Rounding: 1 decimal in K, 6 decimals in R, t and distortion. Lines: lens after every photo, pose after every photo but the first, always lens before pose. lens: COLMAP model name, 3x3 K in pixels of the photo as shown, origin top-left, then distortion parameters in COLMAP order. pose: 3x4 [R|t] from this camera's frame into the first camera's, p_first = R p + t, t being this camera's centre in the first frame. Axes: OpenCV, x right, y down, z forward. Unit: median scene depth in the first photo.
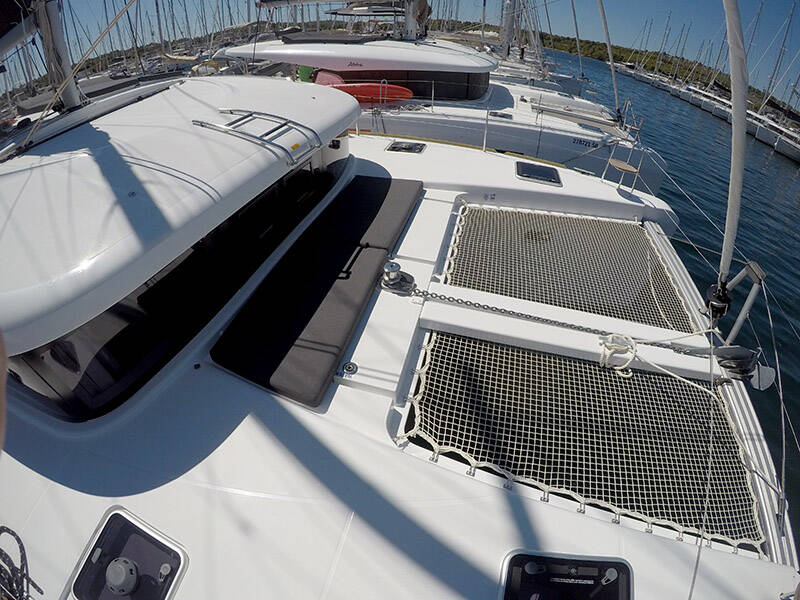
lens RADIAL K [[348.5, 0, 400.0], [0, 348.5, 300.0], [0, 0, 1]] dist [-0.191725, 0.030582]
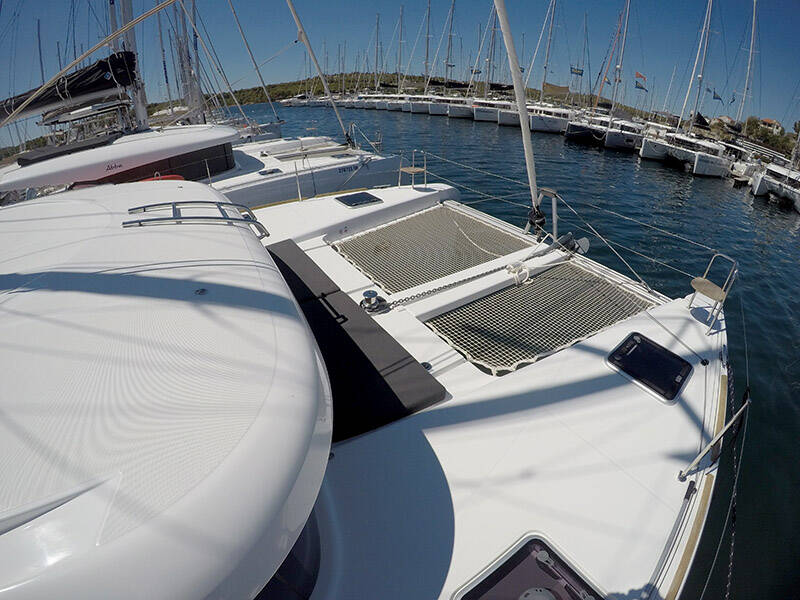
lens RADIAL K [[348.5, 0, 400.0], [0, 348.5, 300.0], [0, 0, 1]] dist [-0.191725, 0.030582]
pose [[0.675137, -0.435008, 0.595784, -0.663096], [0.514669, 0.856357, 0.042045, -0.077218], [-0.528494, 0.278245, 0.802044, 0.013208]]
